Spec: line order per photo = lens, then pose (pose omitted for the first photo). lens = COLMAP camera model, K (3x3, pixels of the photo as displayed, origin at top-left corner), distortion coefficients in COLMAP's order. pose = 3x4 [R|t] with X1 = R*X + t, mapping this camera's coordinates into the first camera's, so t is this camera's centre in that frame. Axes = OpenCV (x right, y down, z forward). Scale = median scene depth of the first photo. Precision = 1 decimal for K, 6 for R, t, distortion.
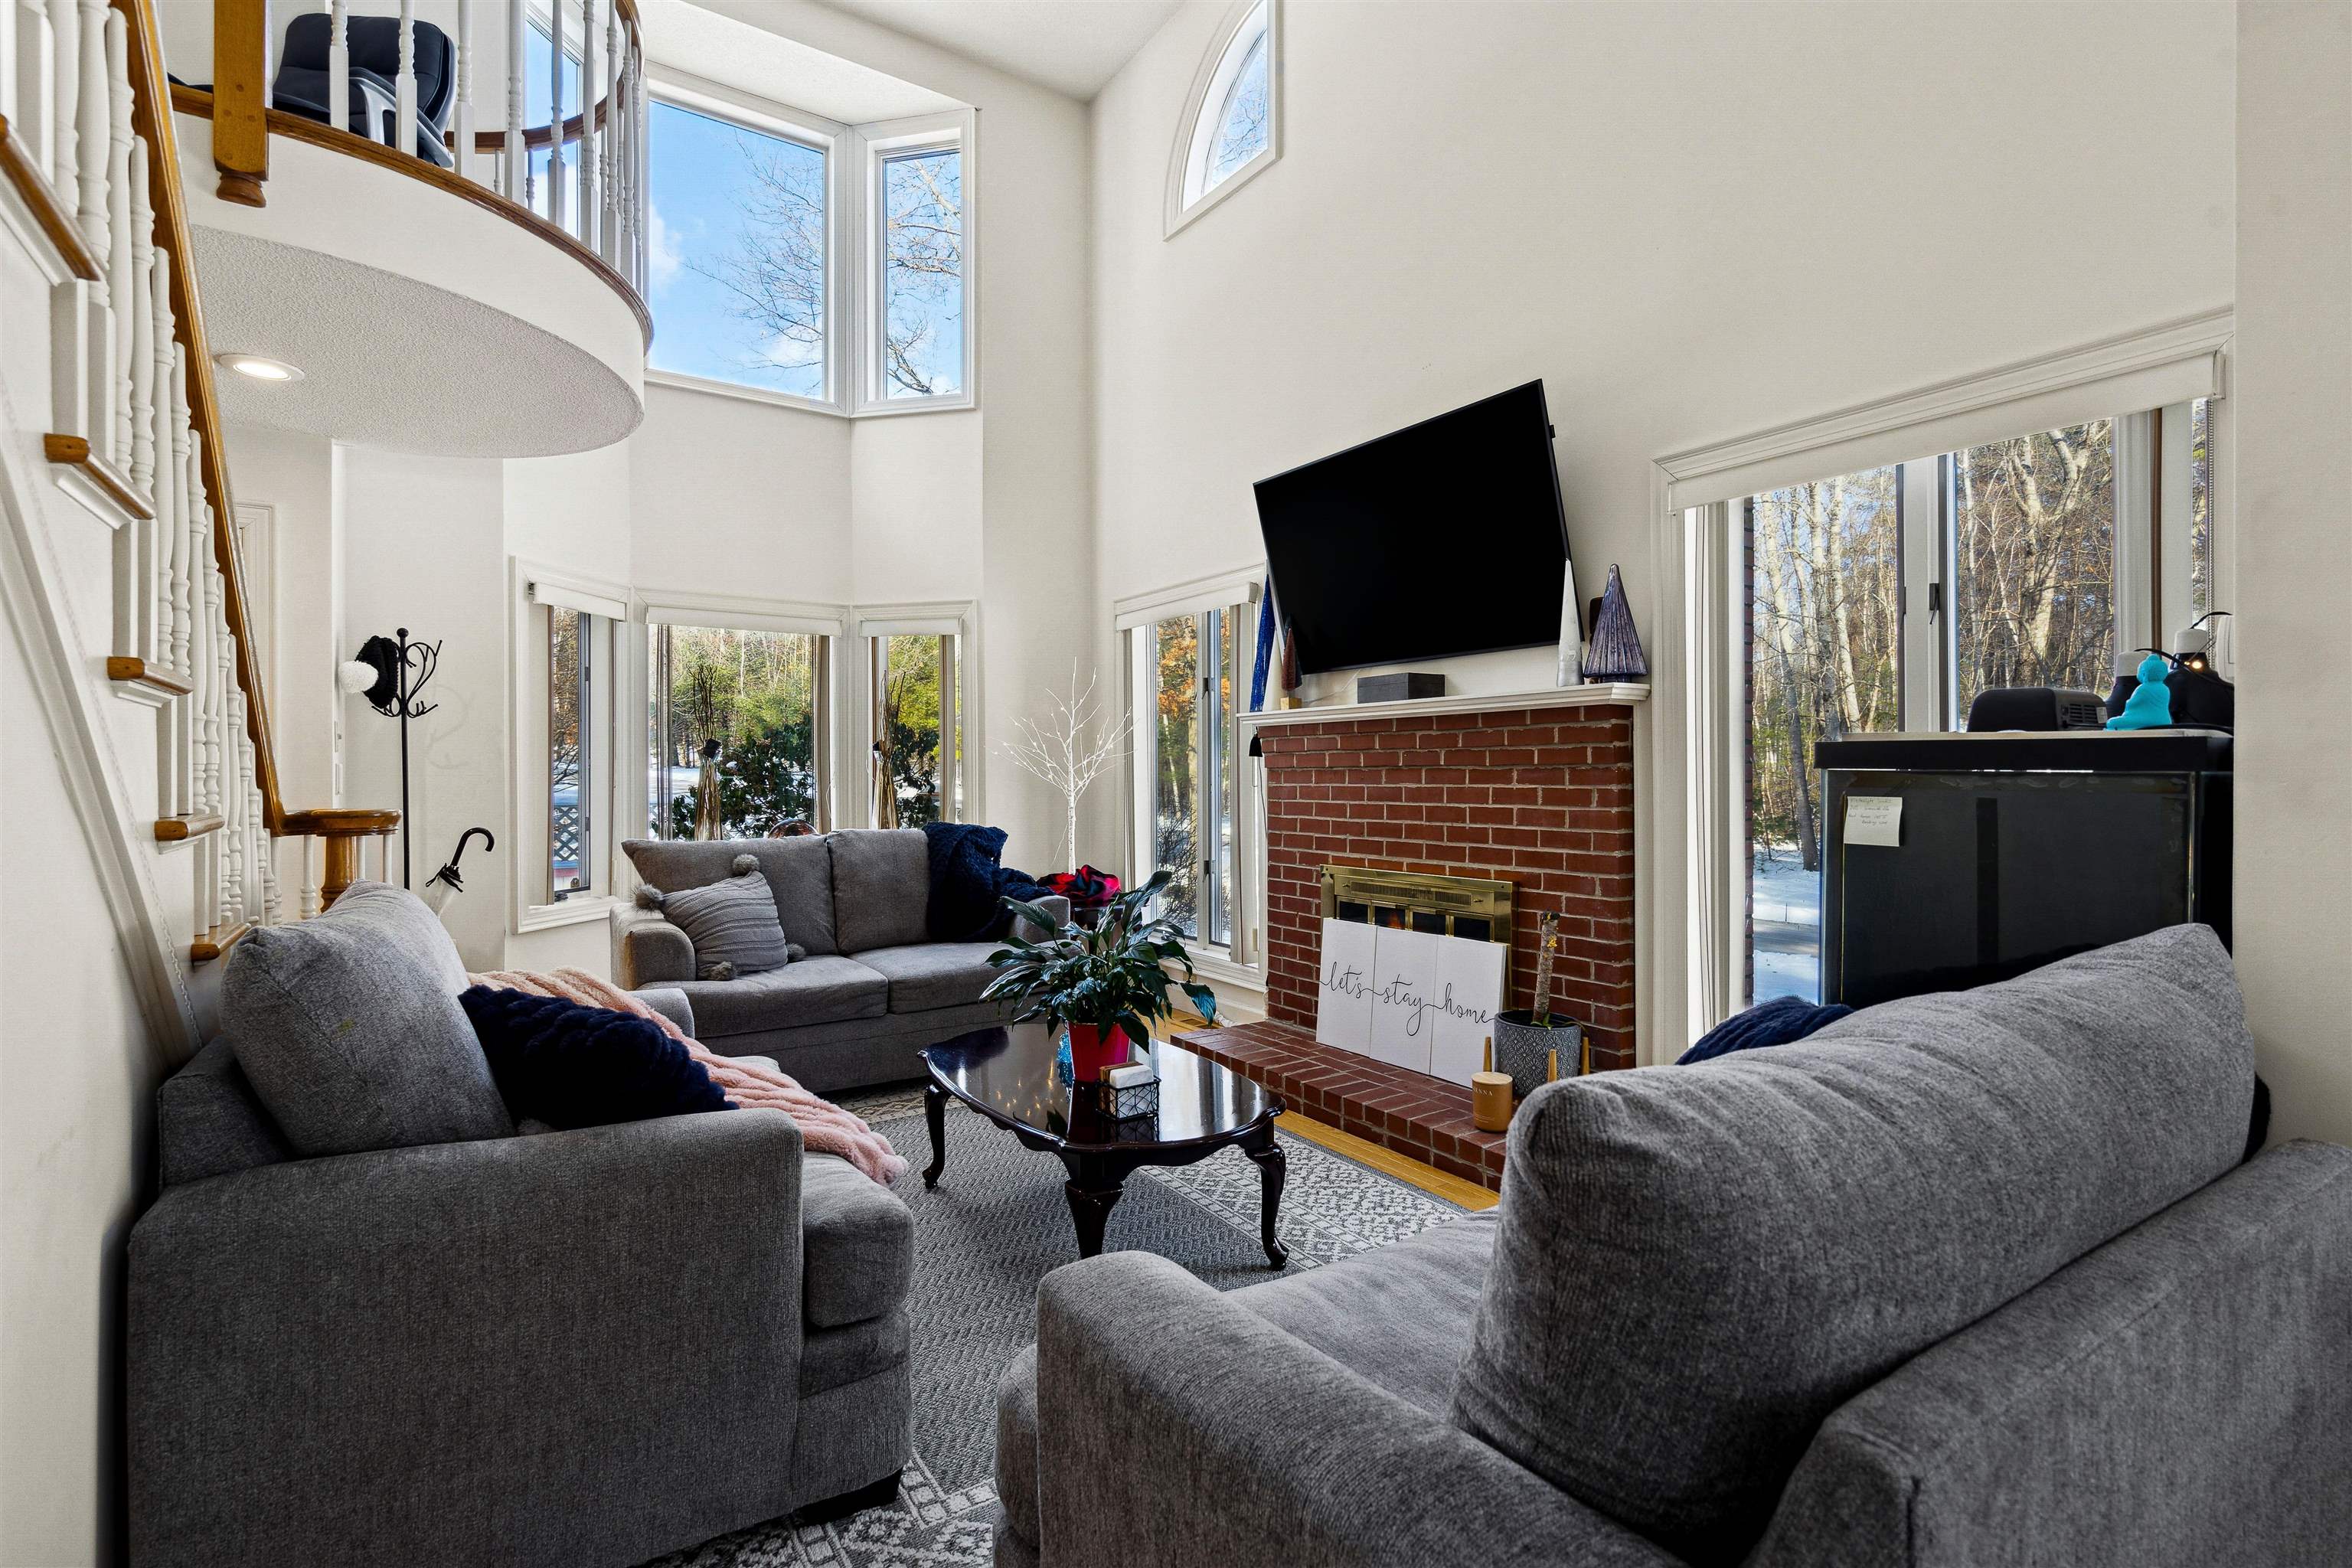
lens RADIAL K [[1082.2, 0, 1174.8], [0, 1082.2, 775.0], [0, 0, 1]] dist [-0.005861, 0.002588]
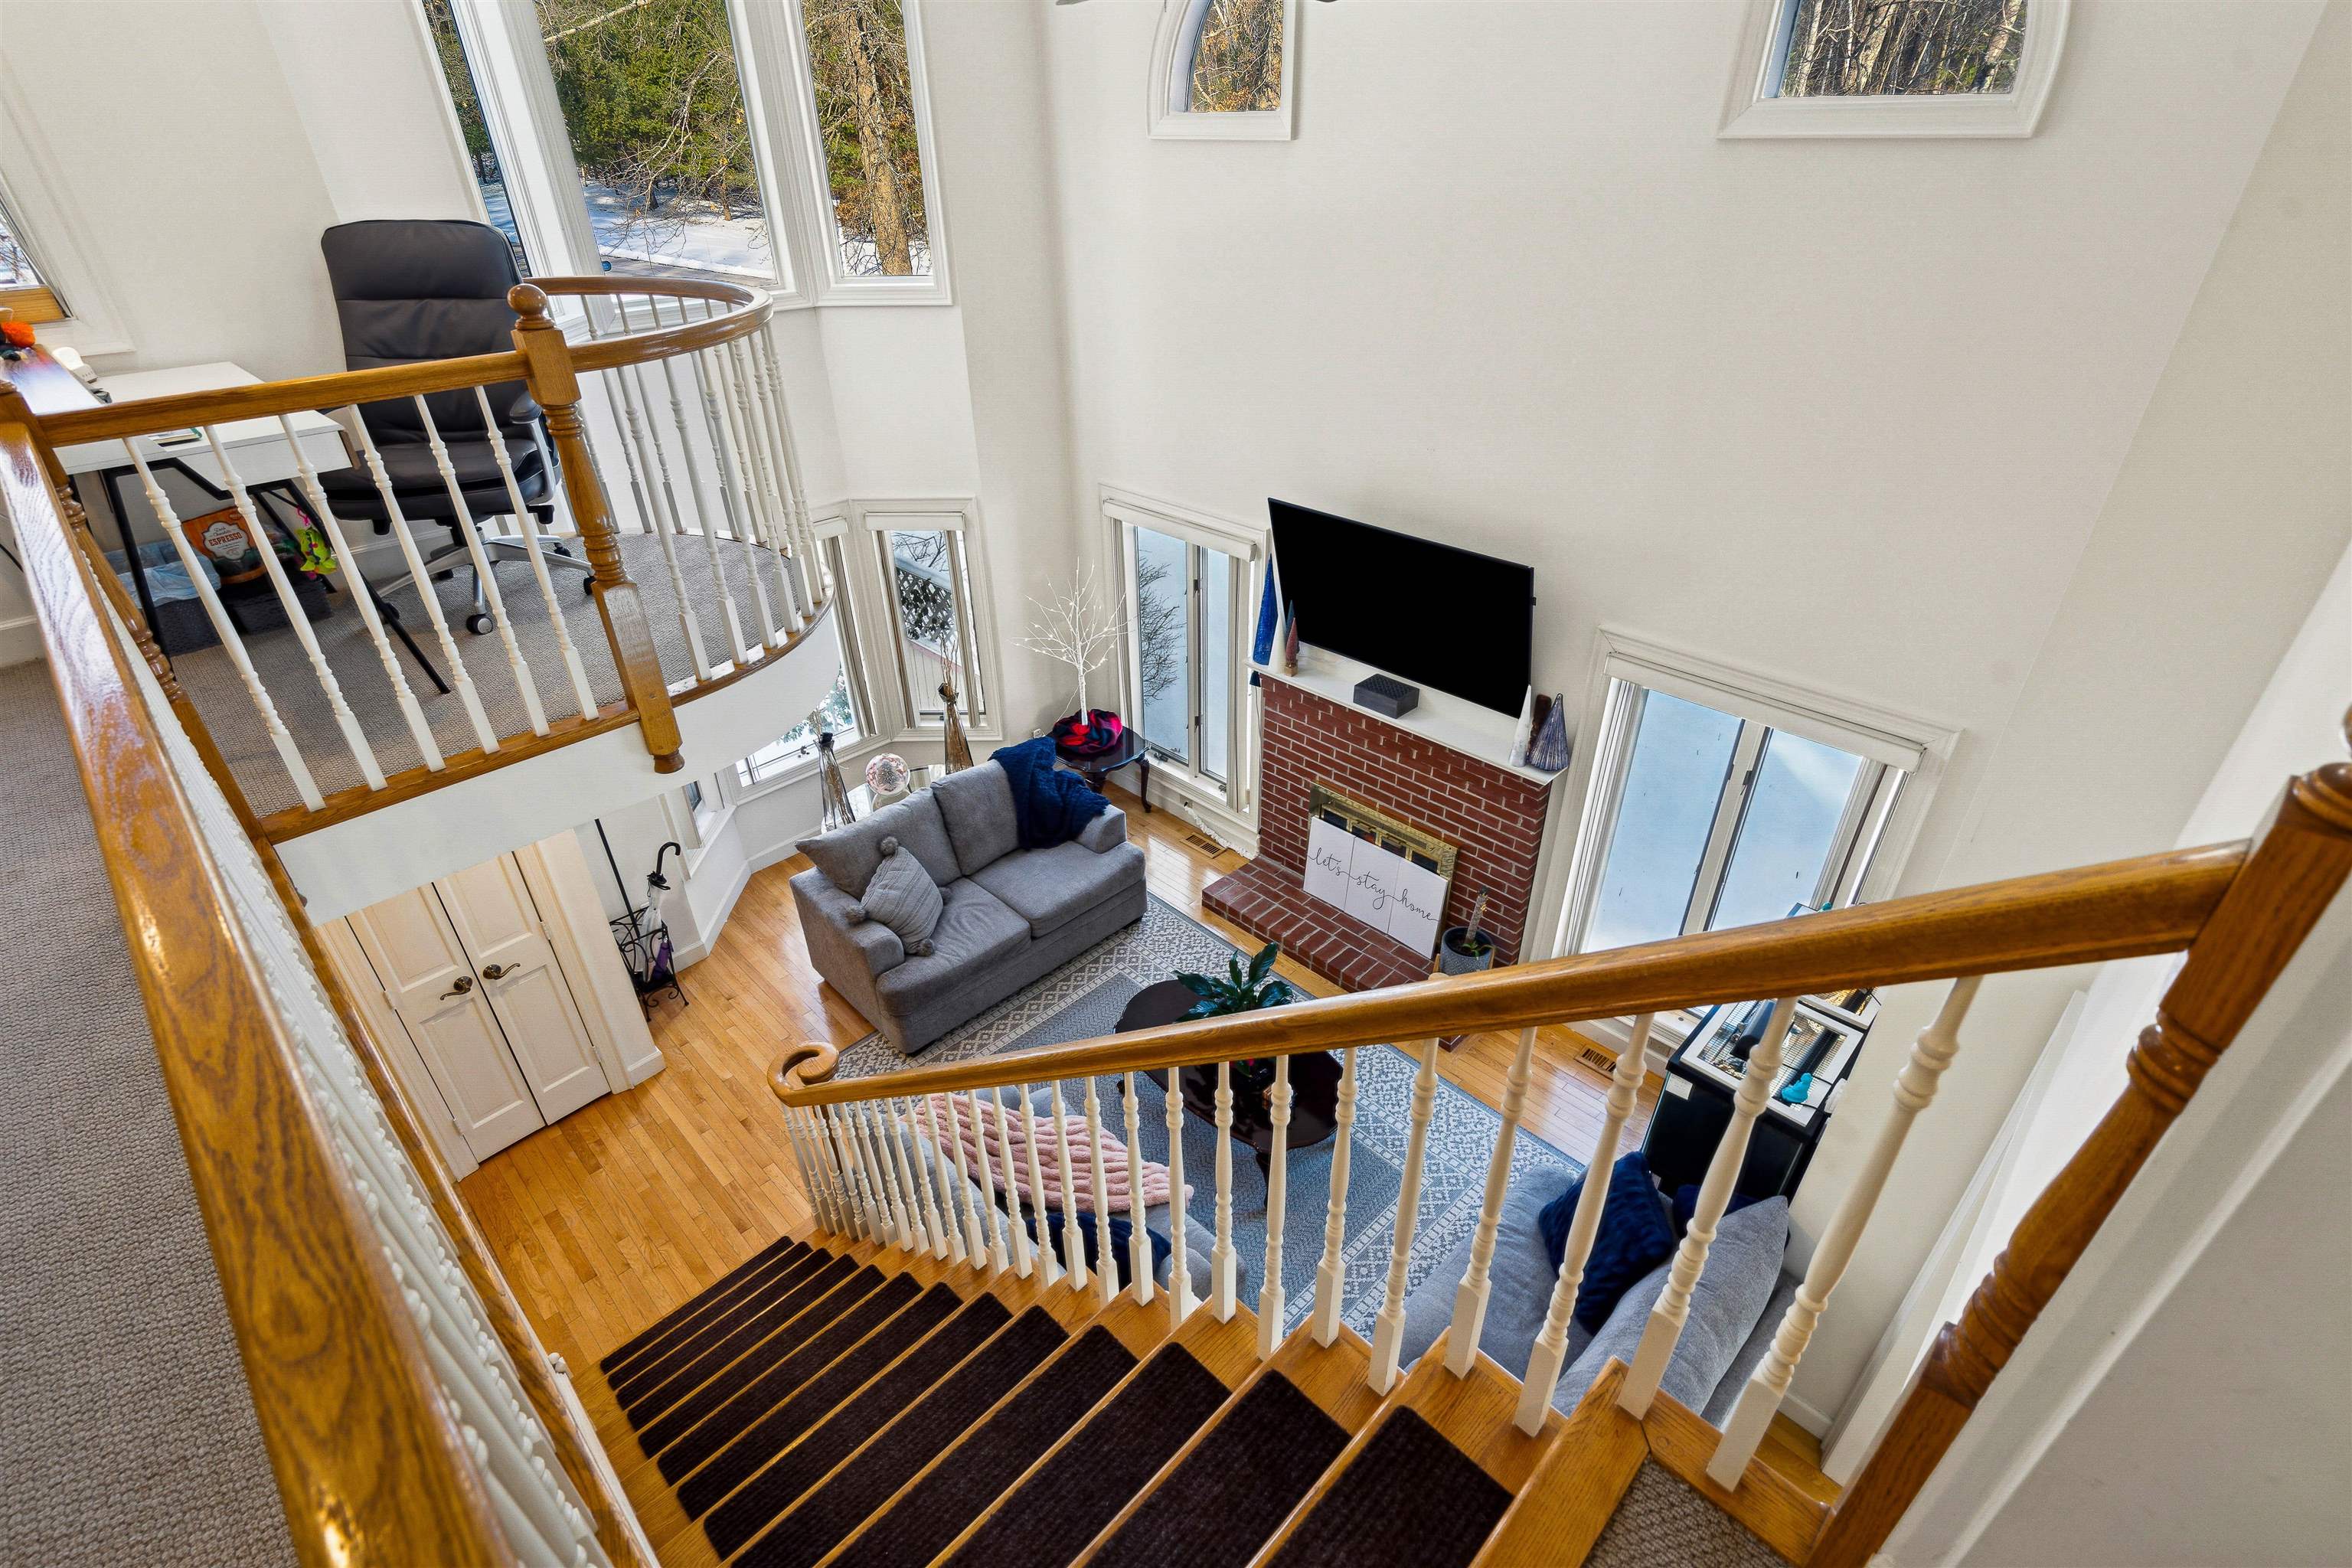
lens RADIAL K [[1082.2, 0, 1184.8], [0, 1082.2, 794.6], [0, 0, 1]] dist [-0.005861, 0.002588]
pose [[0.979478, -0.111614, 0.167824, -0.280010], [0.006459, 0.849618, 0.527359, -0.693410], [-0.201447, -0.515453, 0.832903, -0.139494]]
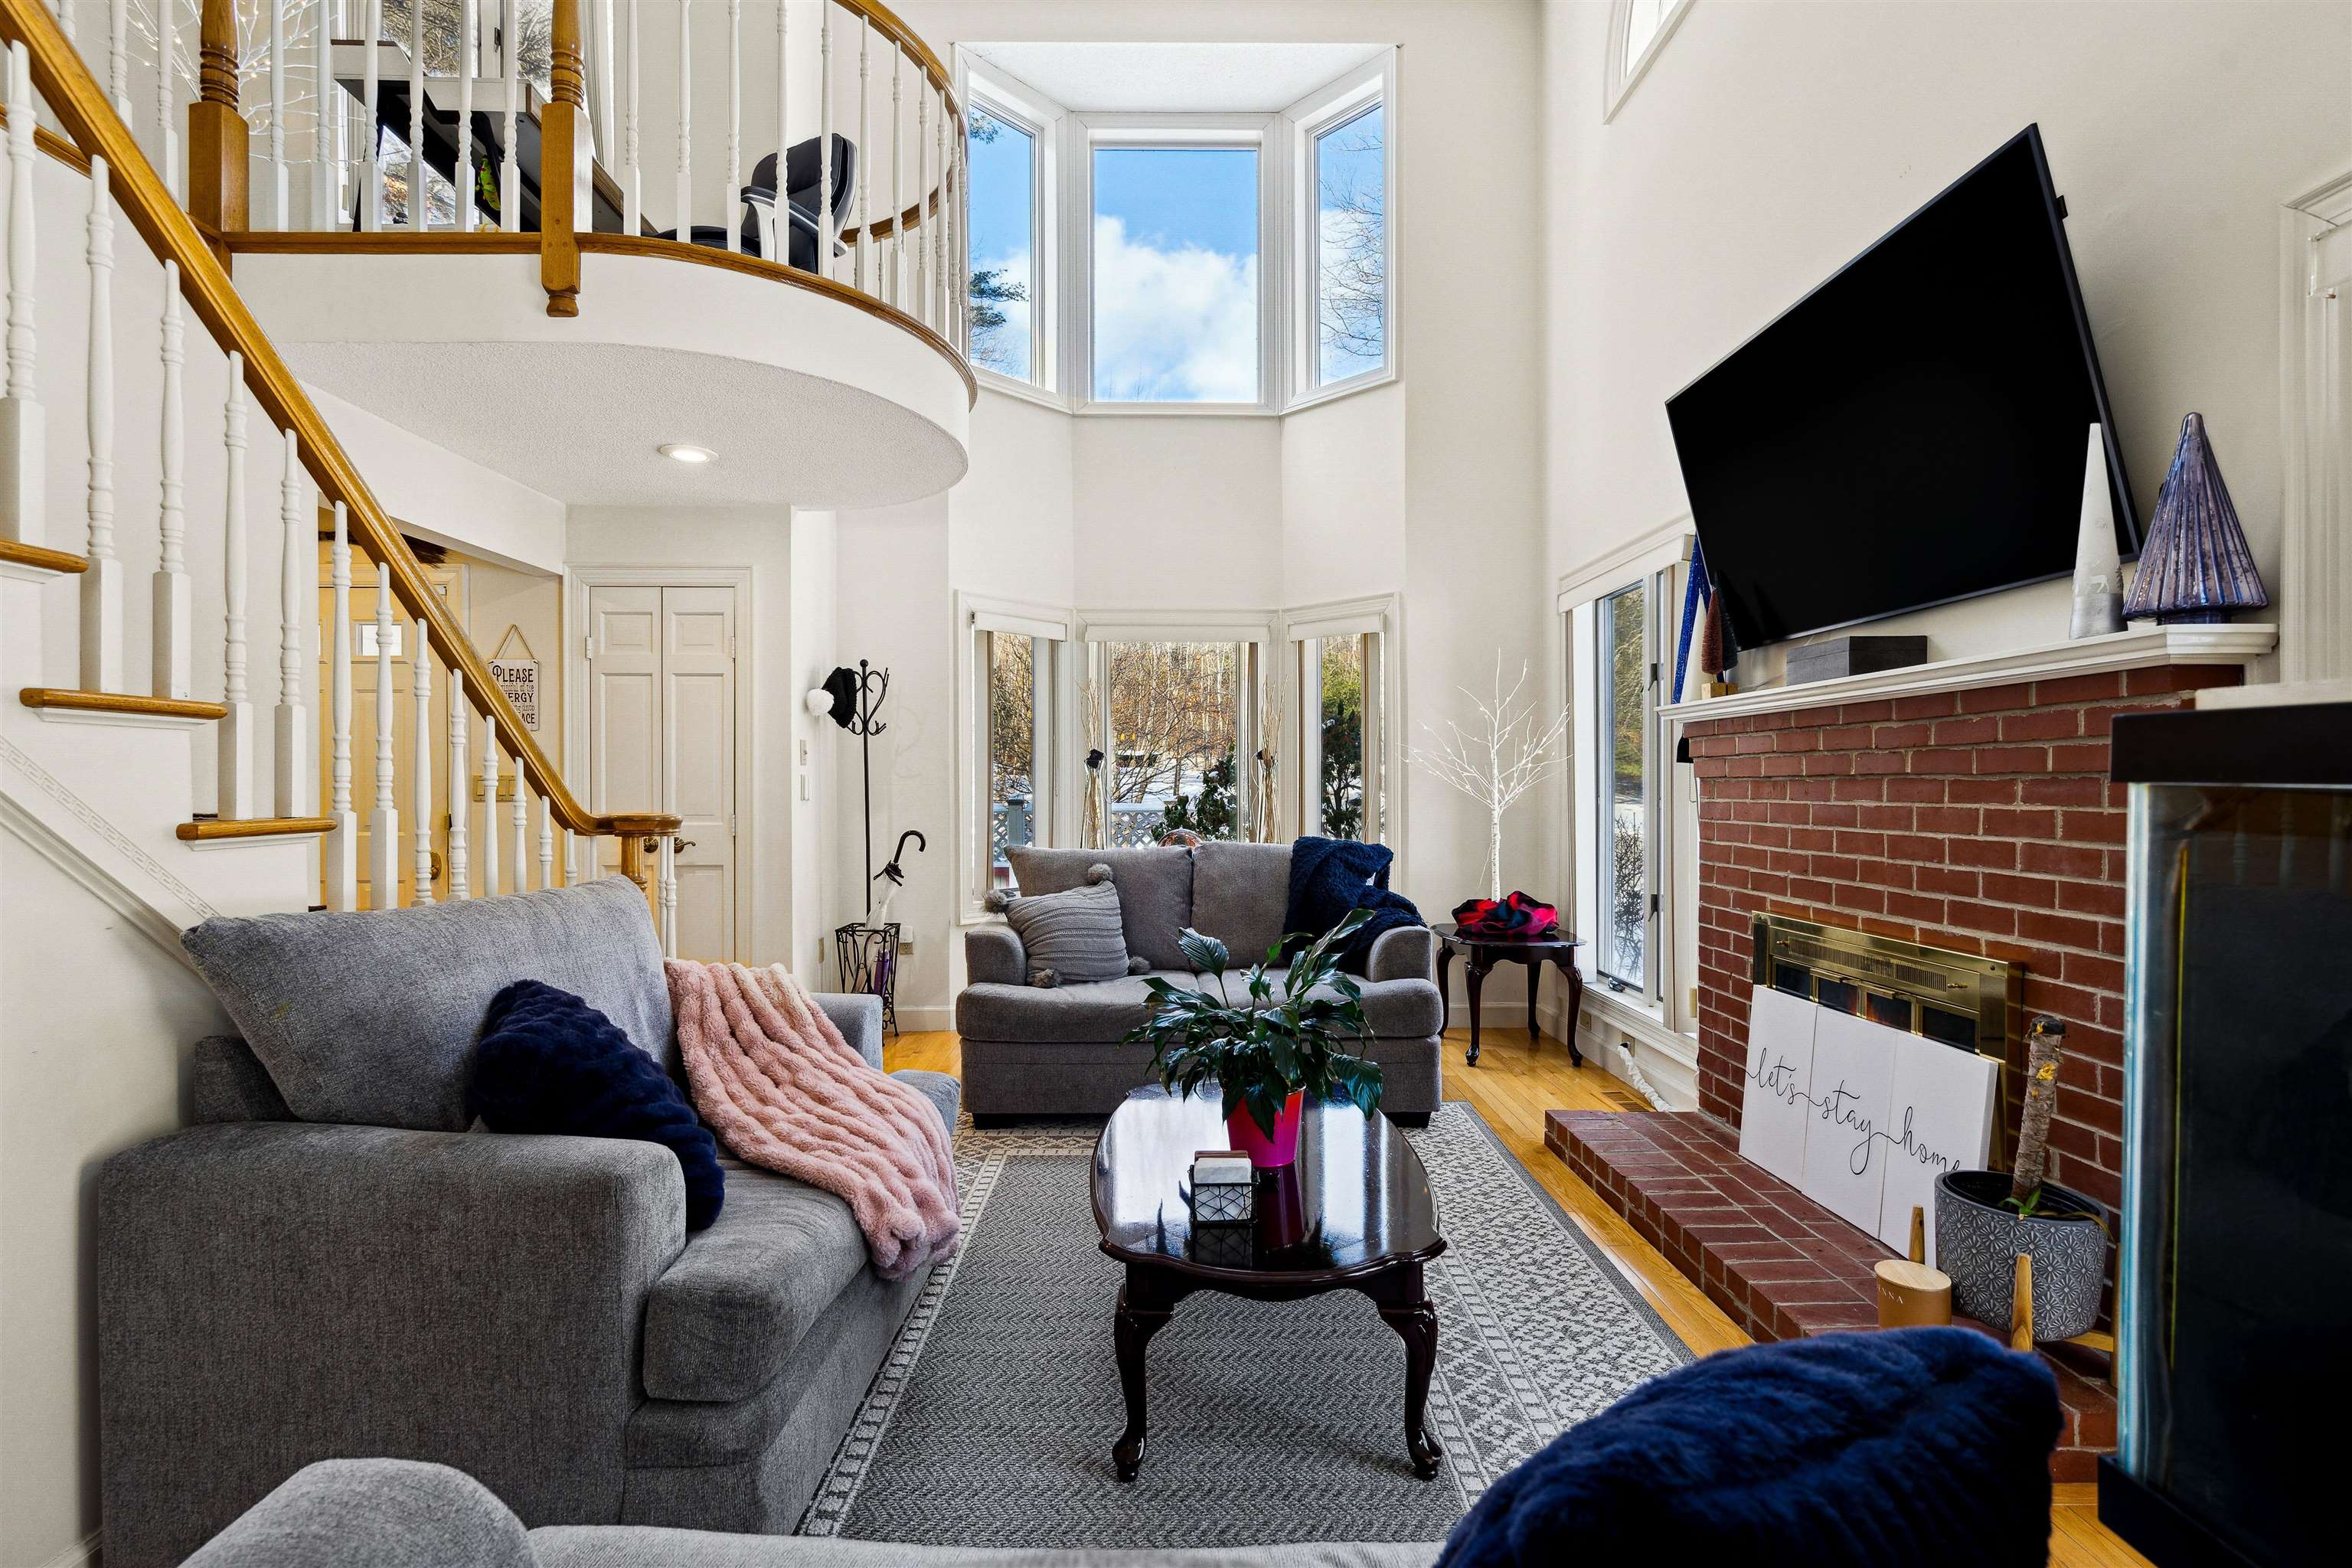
lens RADIAL K [[1082.2, 0, 1175.2], [0, 1082.2, 792.1], [0, 0, 1]] dist [-0.005861, 0.002588]
pose [[0.839482, 0.006510, -0.543348, 0.221373], [-0.002350, 0.999962, 0.008350, -0.001906], [0.543382, -0.005733, 0.839466, 0.200477]]
